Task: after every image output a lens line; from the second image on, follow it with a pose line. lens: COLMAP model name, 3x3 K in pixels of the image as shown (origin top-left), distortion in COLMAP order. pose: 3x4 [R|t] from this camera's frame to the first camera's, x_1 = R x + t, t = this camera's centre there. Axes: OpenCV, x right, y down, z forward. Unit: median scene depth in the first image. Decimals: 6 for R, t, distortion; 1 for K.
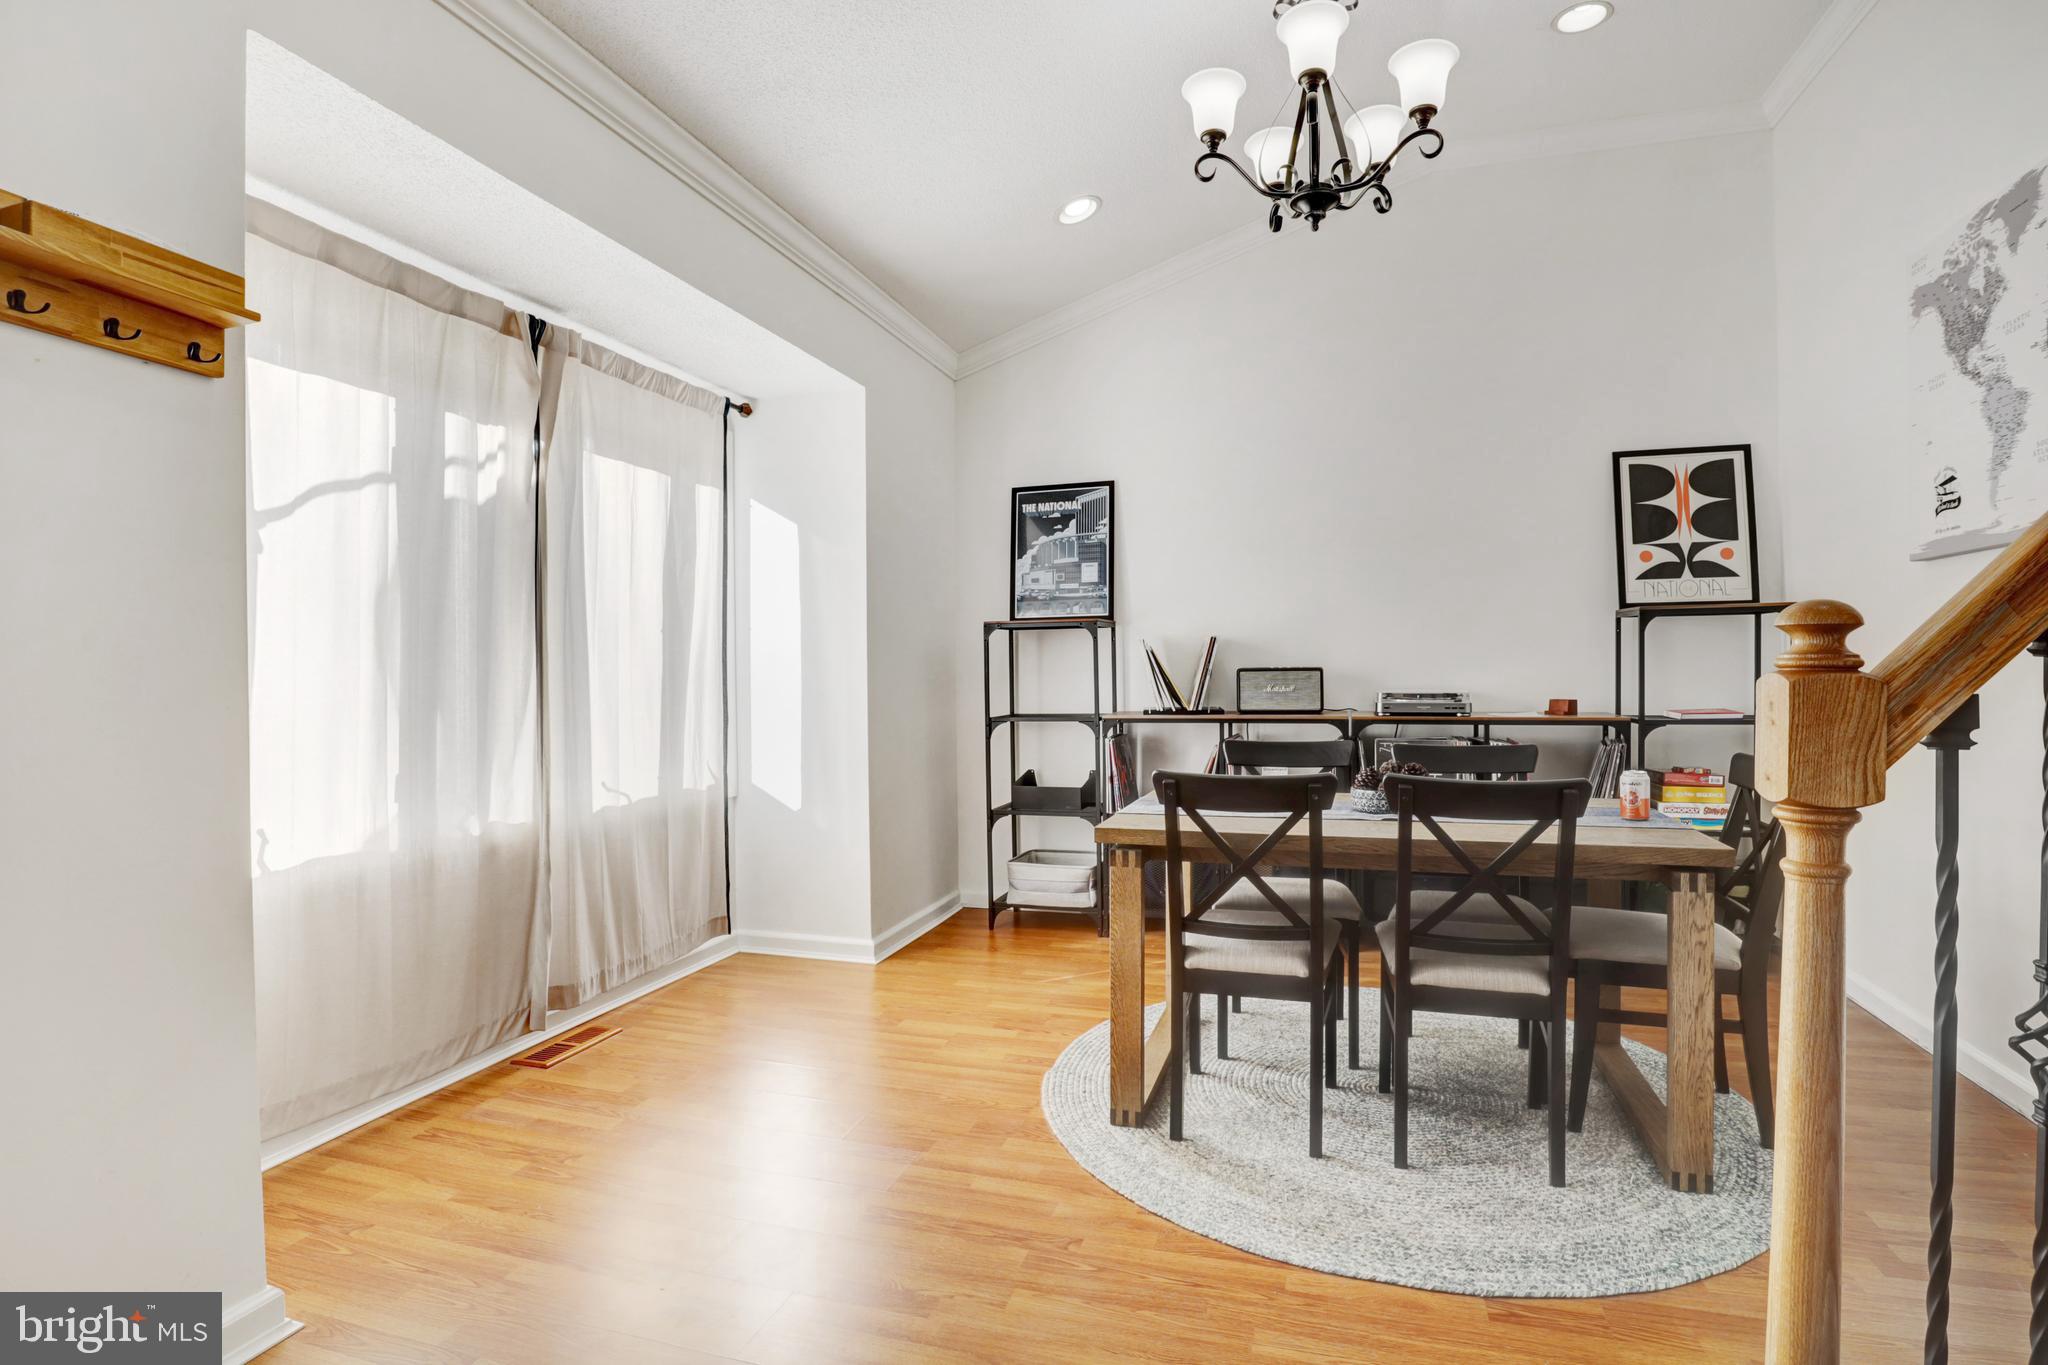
lens RADIAL K [[1024.3, 0, 1000.0], [0, 1024.3, 678.3], [0, 0, 1]] dist [-0.022801, 0.001073]
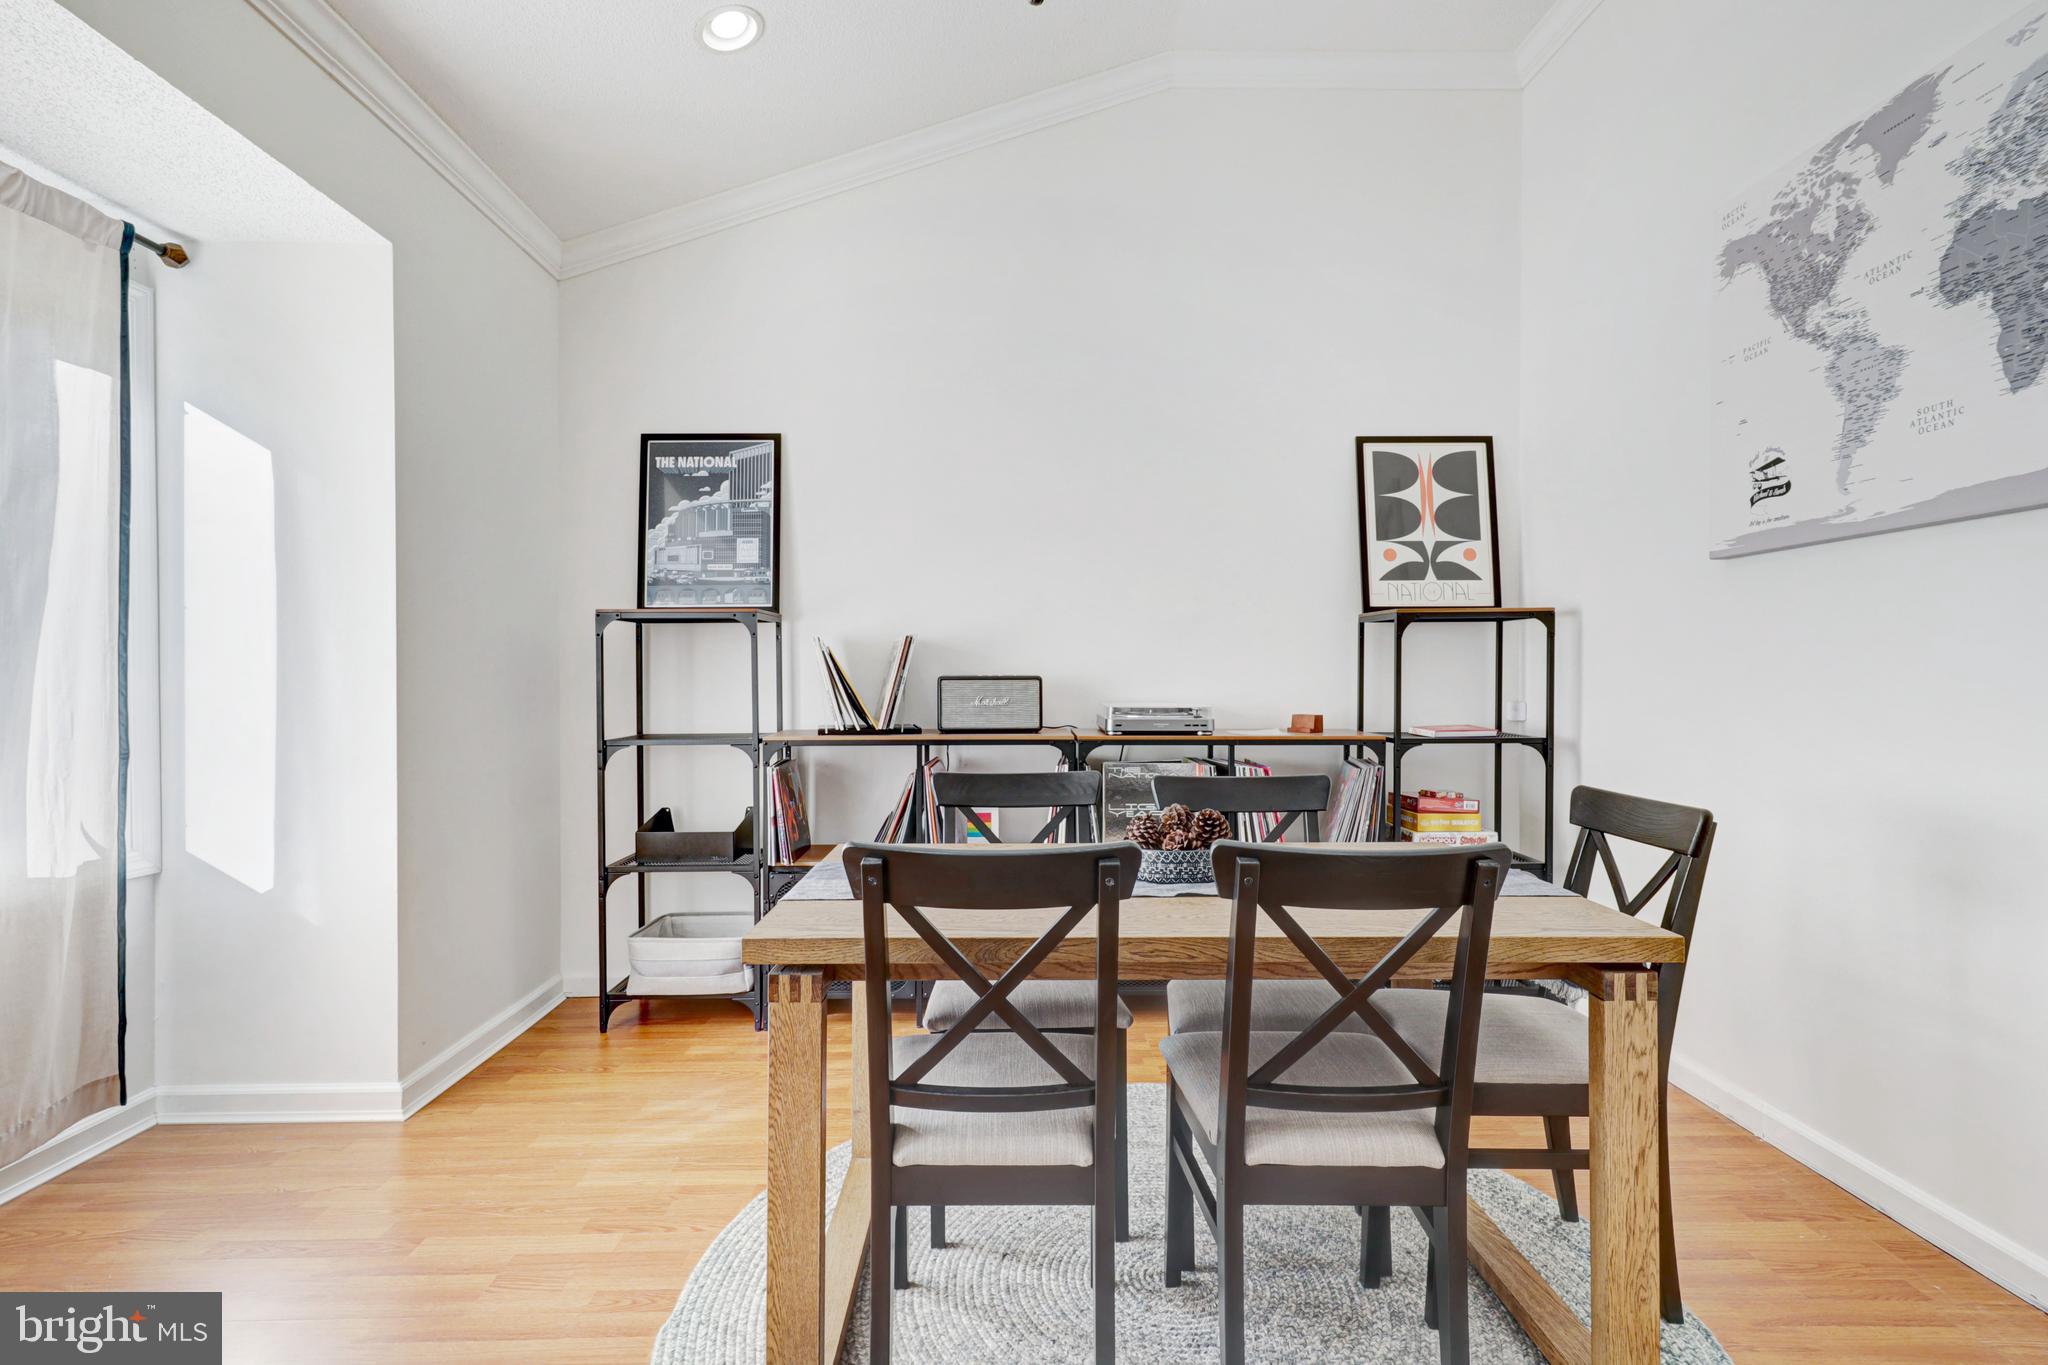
lens RADIAL K [[1015.9, 0, 1033.3], [0, 1015.9, 686.7], [0, 0, 1]] dist [0.017036, 0.001398]
pose [[0.937692, 0.005856, 0.347419, 0.029257], [-0.005368, 0.999983, -0.002366, -0.000070], [-0.347427, 0.000354, 0.937707, 0.254776]]
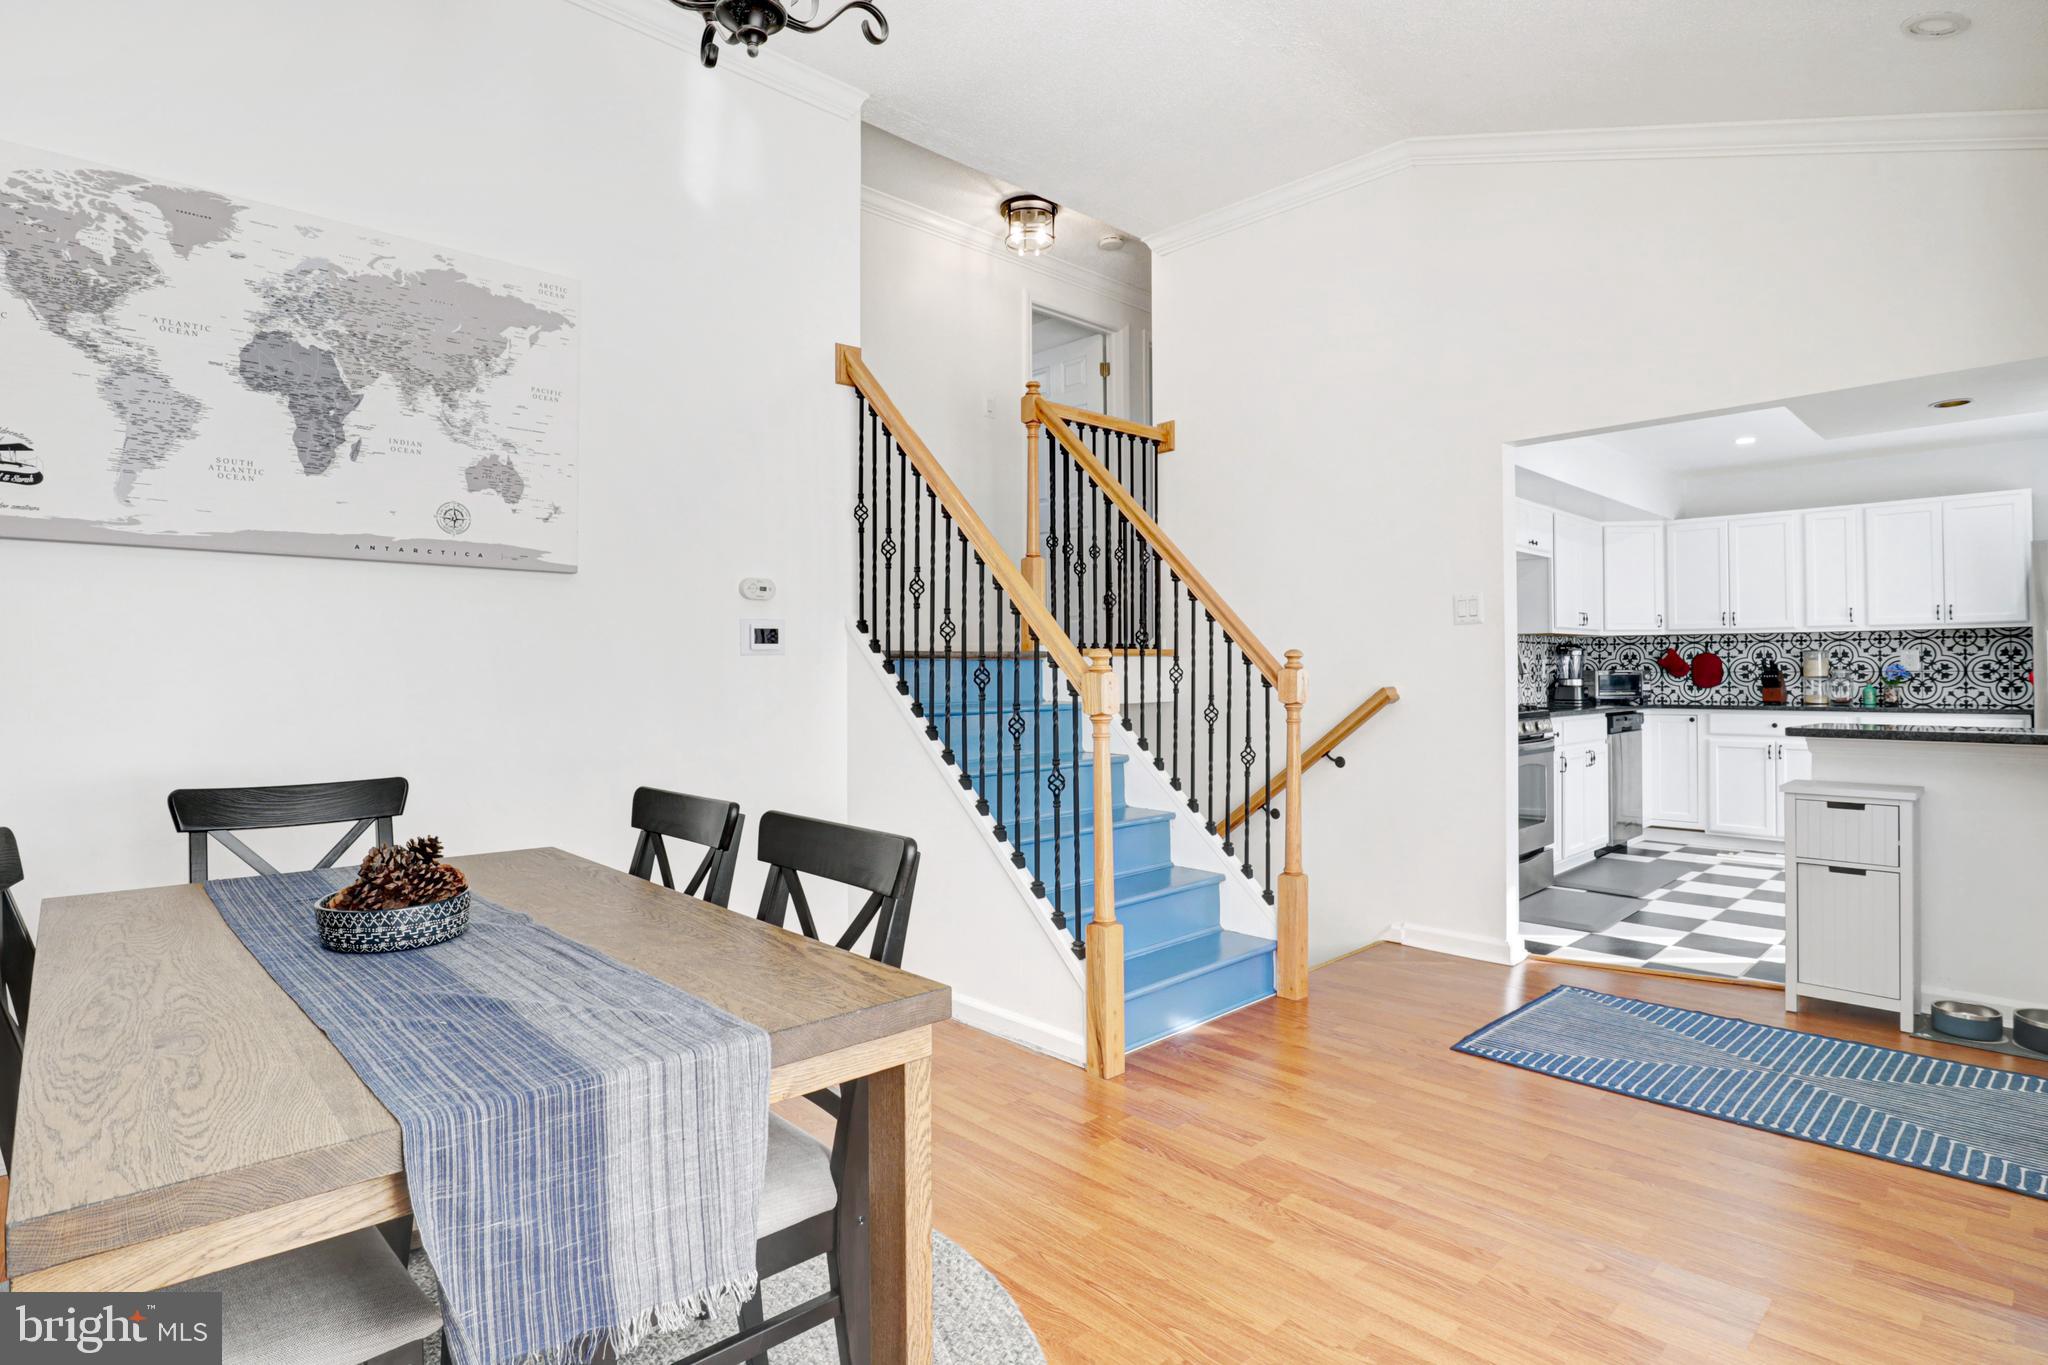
lens RADIAL K [[1032.5, 0, 1041.5], [0, 1032.5, 654.1], [0, 0, 1]] dist [-0.020662, 0.000309]
pose [[-0.888562, 0.021345, 0.458261, -0.108770], [0.016223, 0.999754, -0.015110, -0.002478], [-0.458470, -0.005992, -0.888689, 0.868558]]
